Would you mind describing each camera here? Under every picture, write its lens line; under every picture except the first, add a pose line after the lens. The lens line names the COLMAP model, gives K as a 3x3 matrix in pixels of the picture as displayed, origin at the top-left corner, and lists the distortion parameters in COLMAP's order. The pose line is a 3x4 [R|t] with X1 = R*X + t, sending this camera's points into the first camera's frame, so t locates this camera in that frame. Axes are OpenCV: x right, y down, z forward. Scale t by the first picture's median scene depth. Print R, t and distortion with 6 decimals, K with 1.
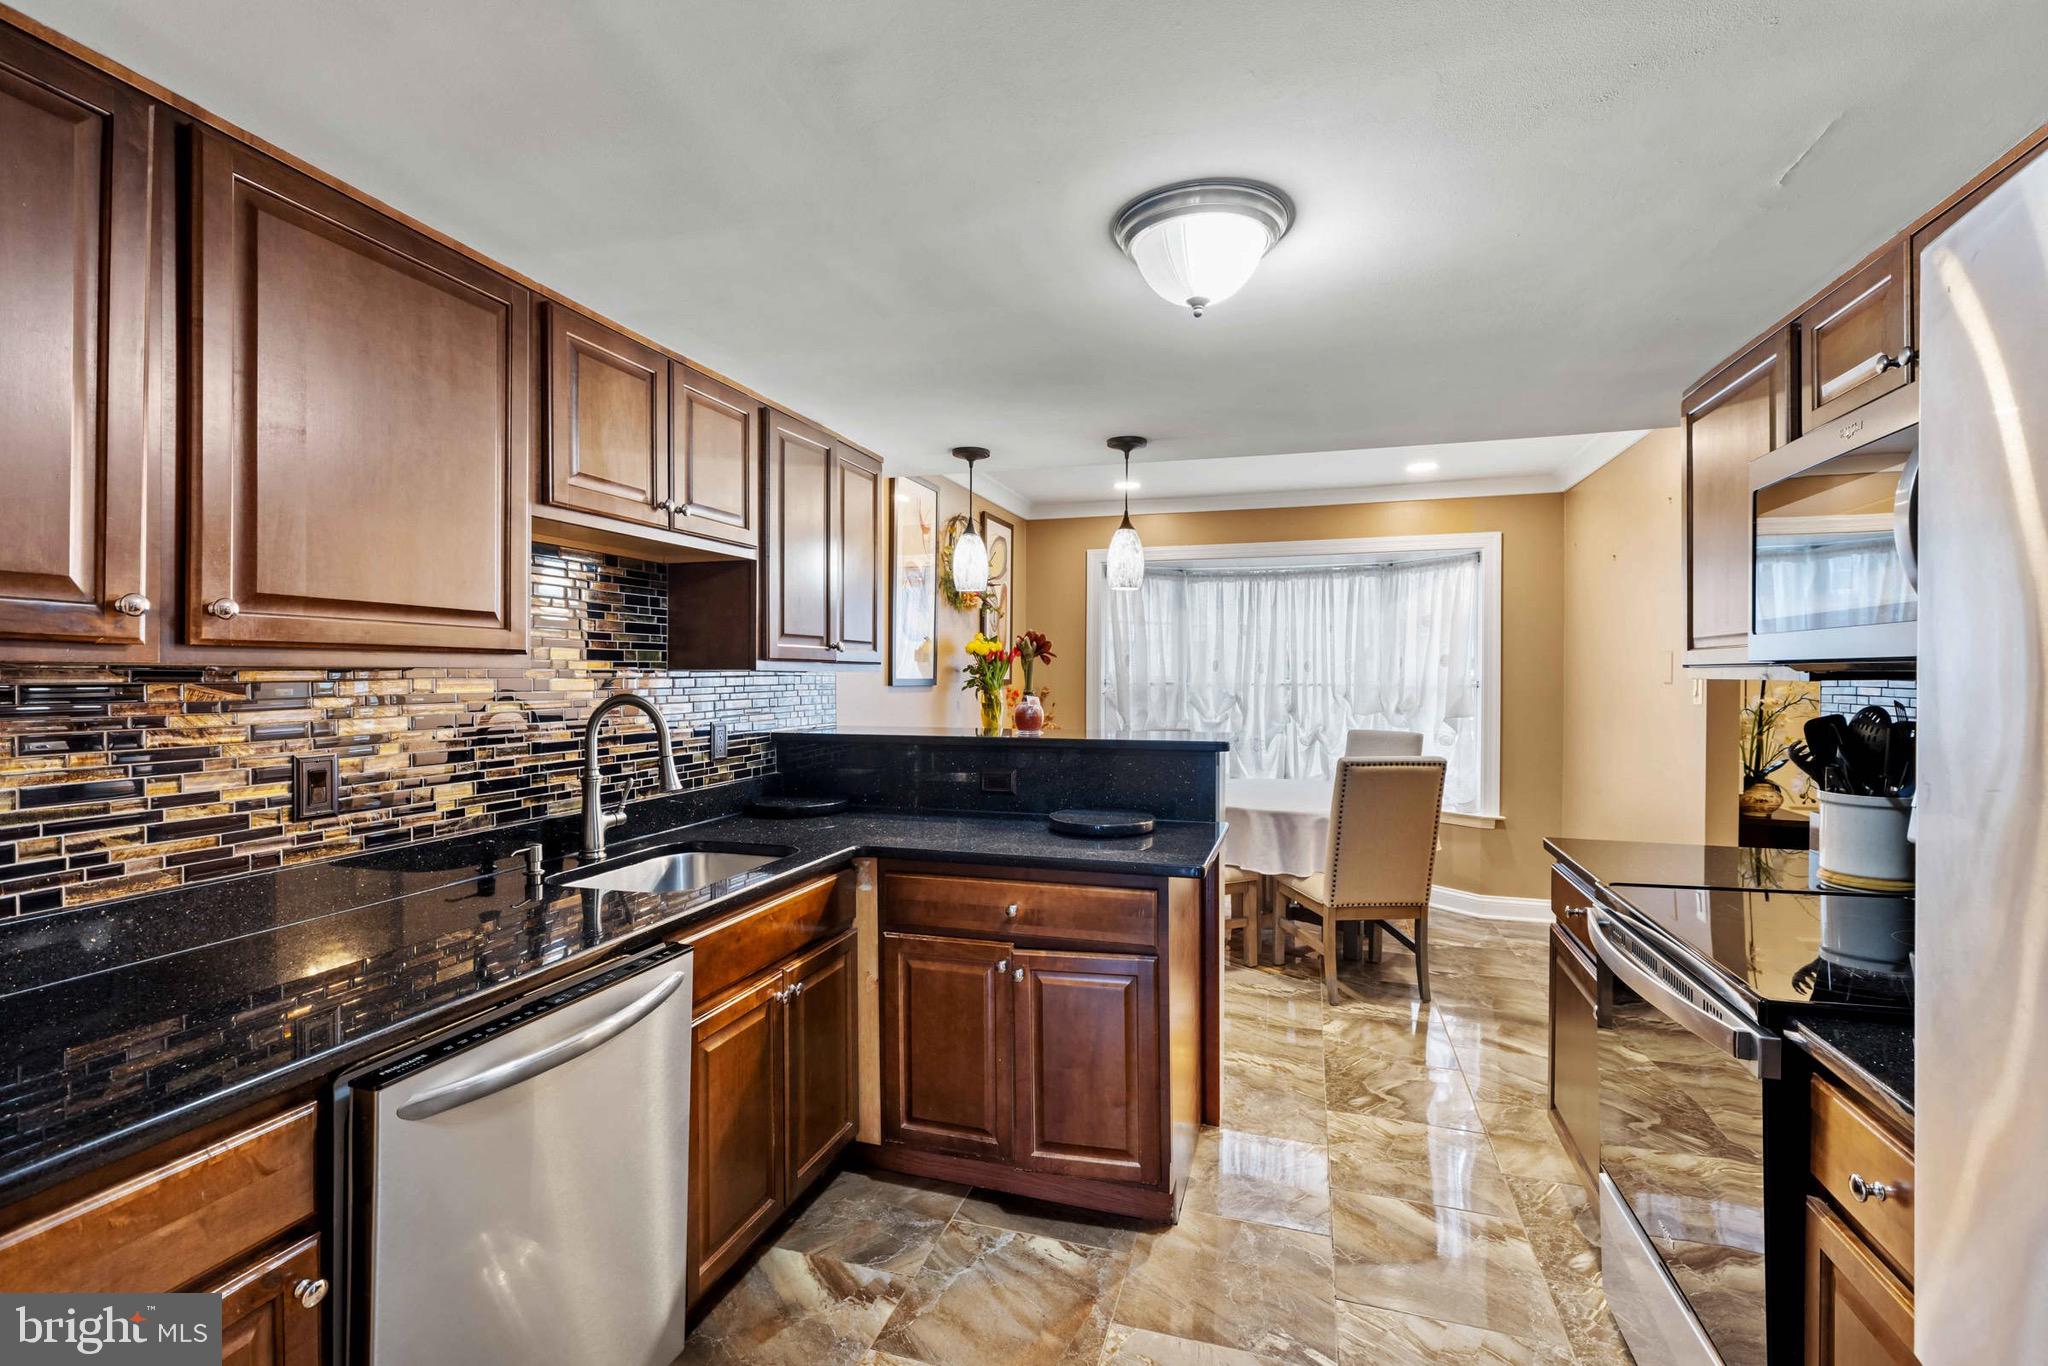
lens RADIAL K [[912.1, 0, 1023.4], [0, 912.1, 670.7], [0, 0, 1]] dist [0.000051, 0.000408]
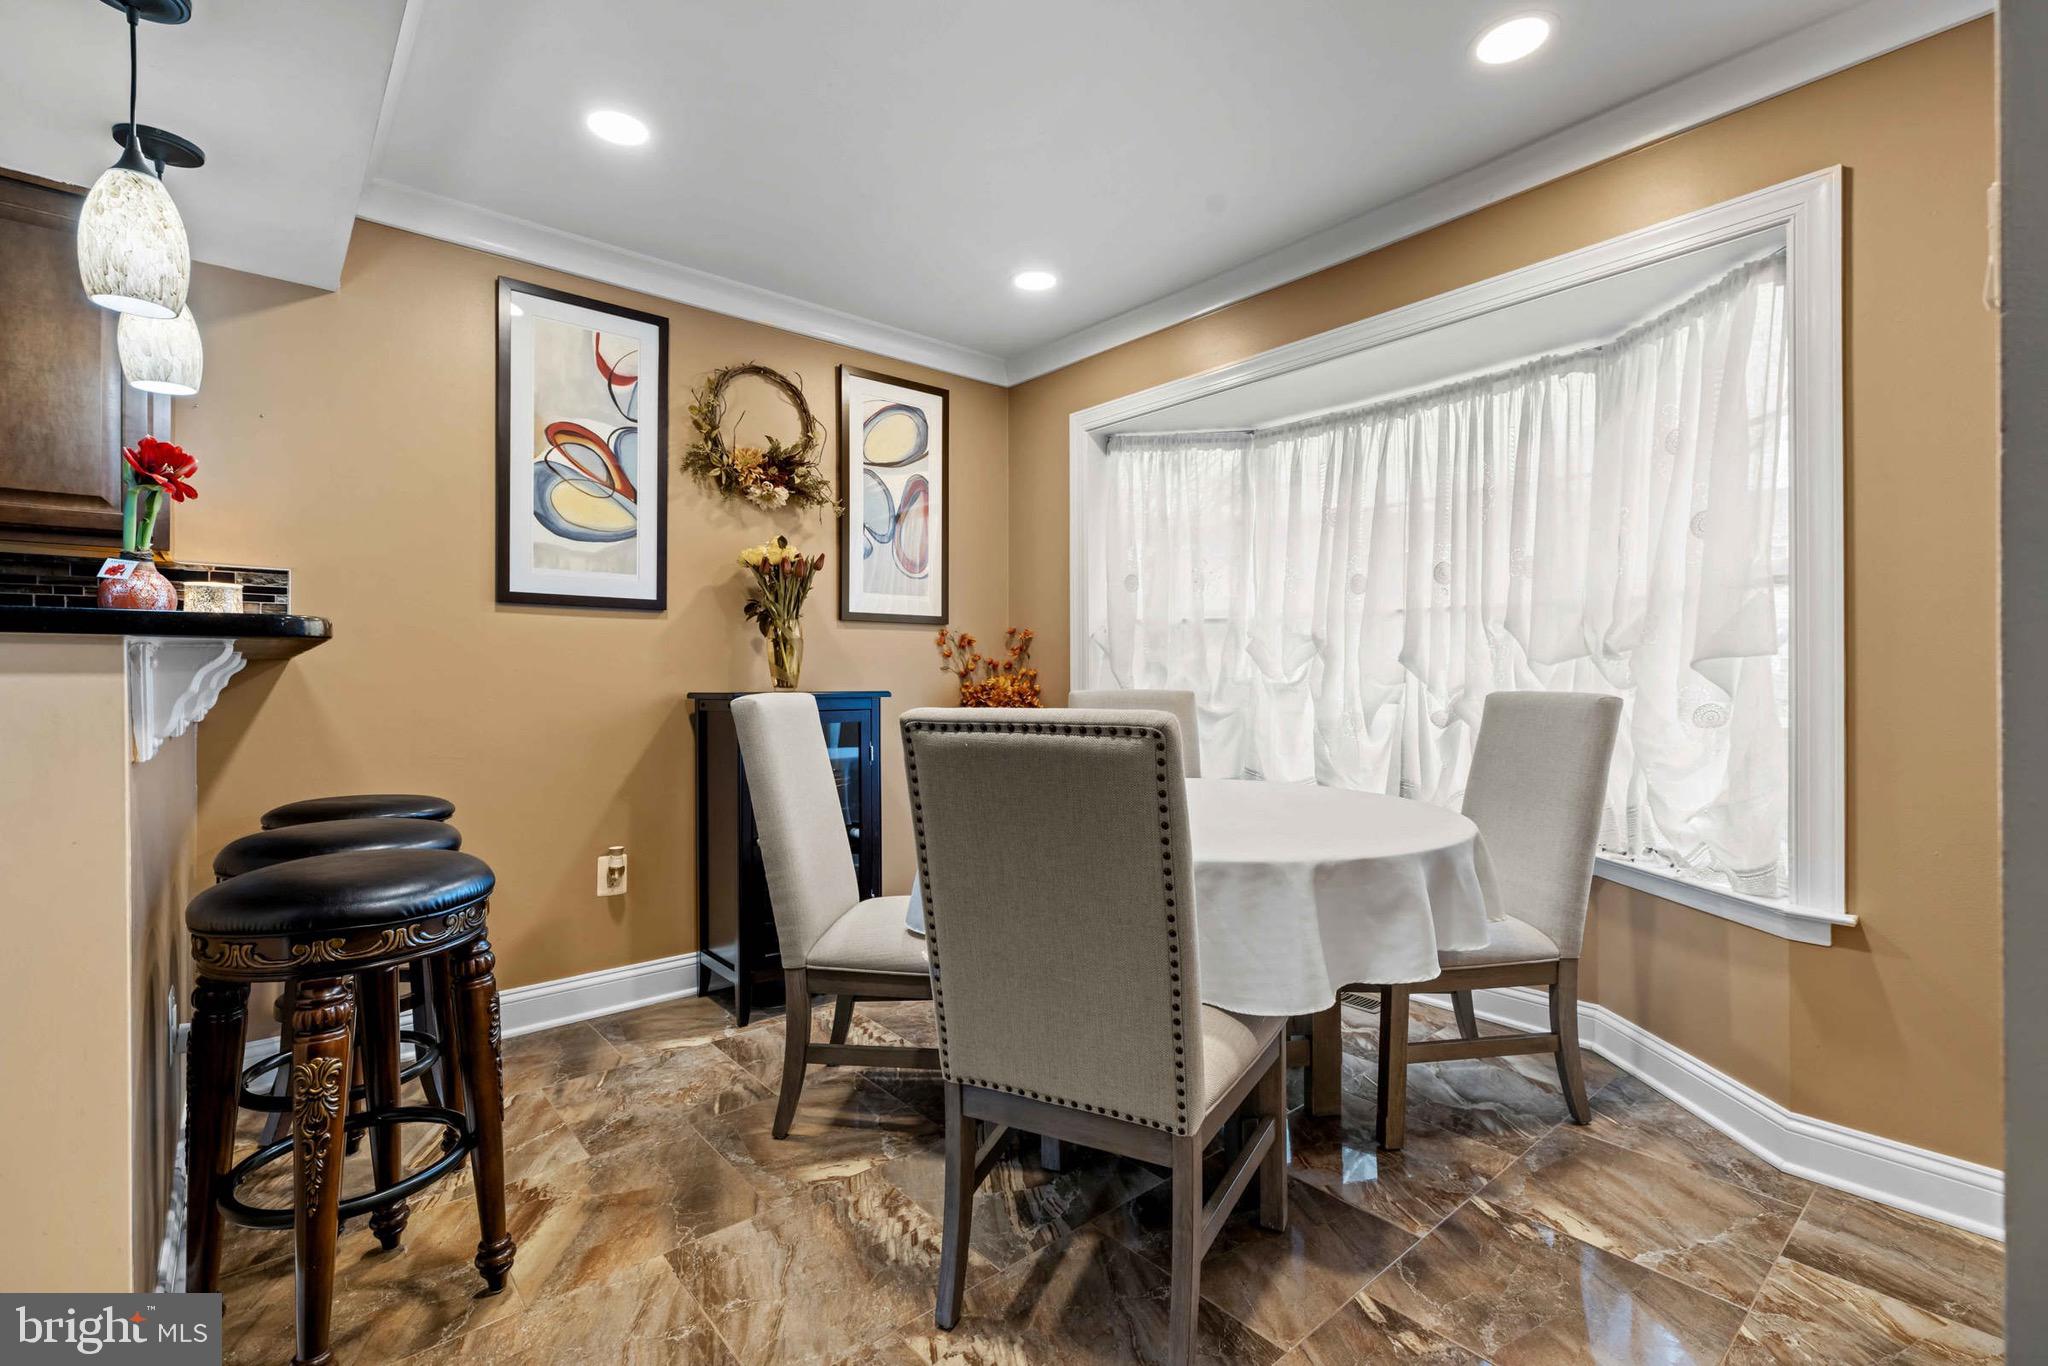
lens RADIAL K [[912.1, 0, 1023.4], [0, 912.1, 670.7], [0, 0, 1]] dist [0.000051, 0.000408]
pose [[0.851983, -0.006538, -0.523529, 0.978071], [0.006250, 0.999978, -0.002318, 0.128566], [0.523532, -0.001297, 0.852005, 1.128603]]
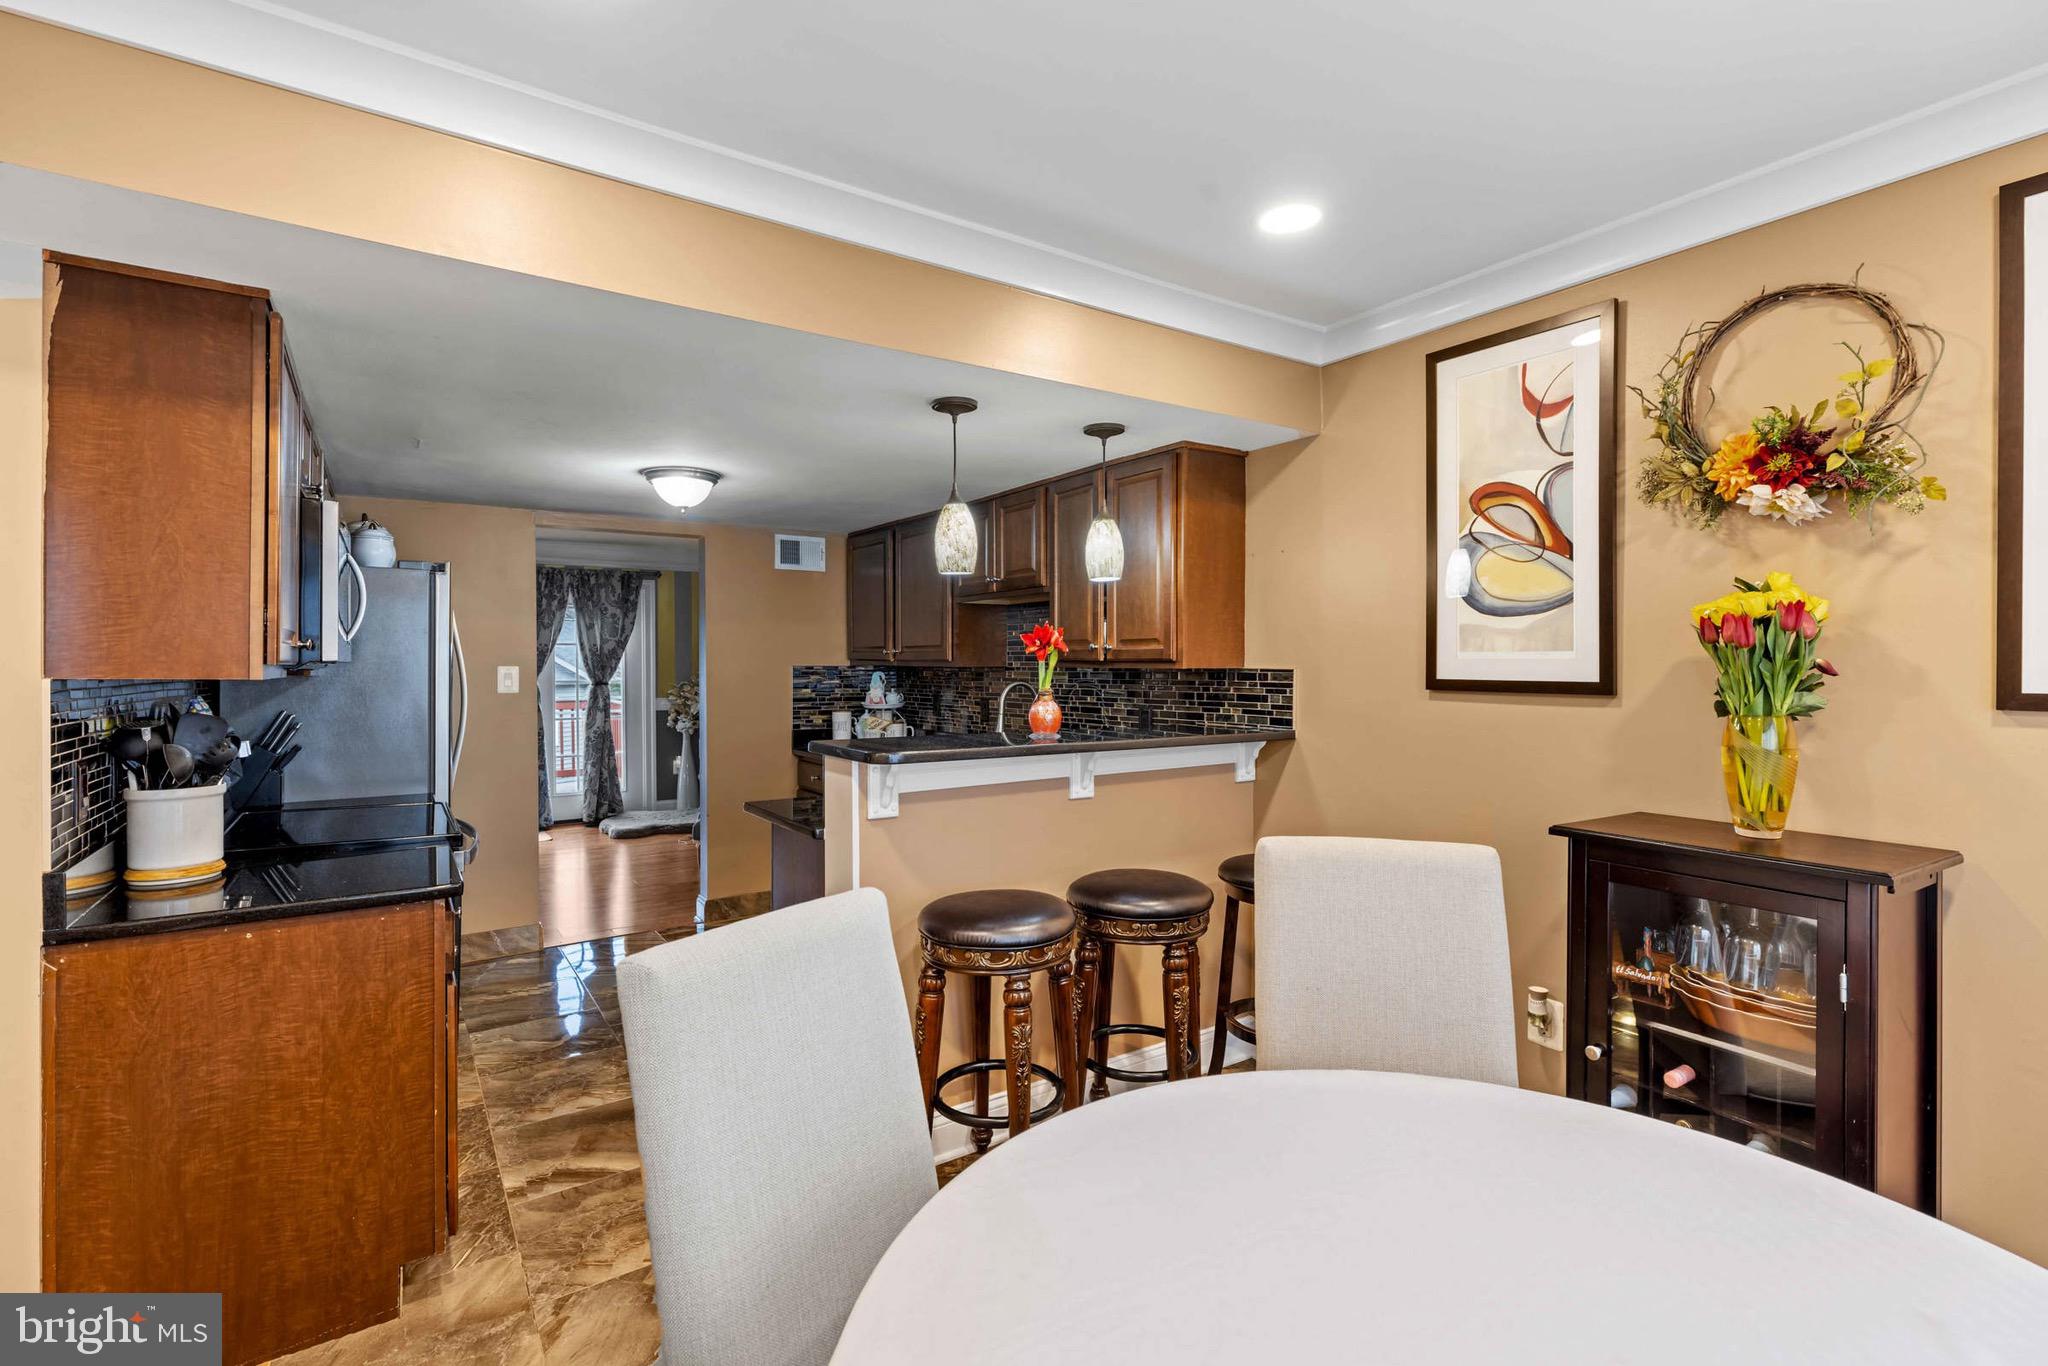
lens RADIAL K [[912.1, 0, 1023.4], [0, 912.1, 670.7], [0, 0, 1]] dist [0.000051, 0.000408]
pose [[-0.612621, 0.006415, -0.790351, 1.003931], [0.004299, 0.999979, 0.004784, -0.003698], [0.790365, -0.000467, -0.612636, 2.112166]]
